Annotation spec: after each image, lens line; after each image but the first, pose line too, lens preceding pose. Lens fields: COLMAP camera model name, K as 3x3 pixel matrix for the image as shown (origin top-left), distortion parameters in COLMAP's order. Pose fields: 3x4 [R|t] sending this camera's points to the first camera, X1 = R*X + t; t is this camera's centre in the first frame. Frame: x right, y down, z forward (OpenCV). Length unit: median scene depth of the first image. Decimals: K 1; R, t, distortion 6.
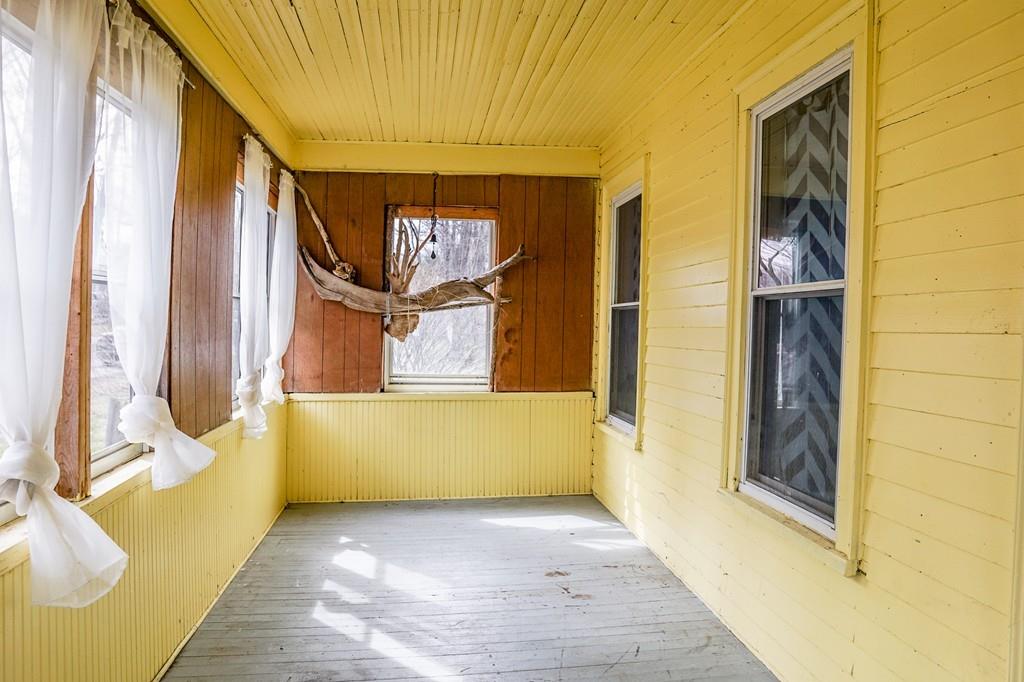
lens RADIAL K [[788.6, 0, 506.1], [0, 788.6, 335.0], [0, 0, 1]] dist [-0.110634, 0.096055]
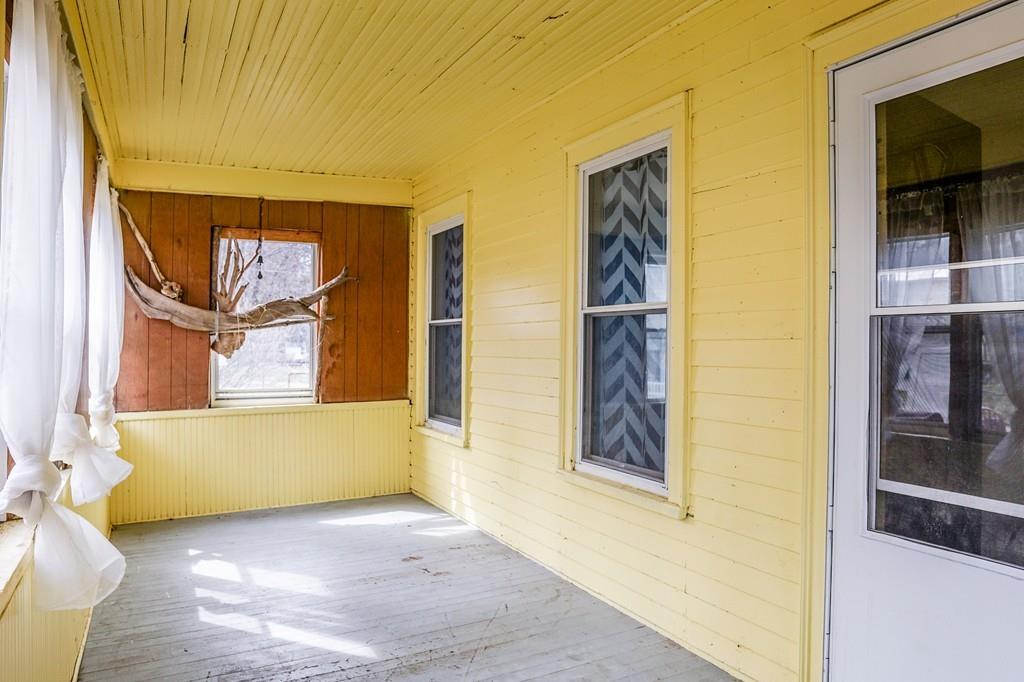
lens RADIAL K [[798.5, 0, 498.5], [0, 798.5, 335.6], [0, 0, 1]] dist [-0.113384, 0.105140]
pose [[0.935186, -0.013788, 0.353888, -0.196872], [0.020383, 0.999681, -0.014917, 0.001357], [-0.353570, 0.021163, 0.935169, -0.113859]]
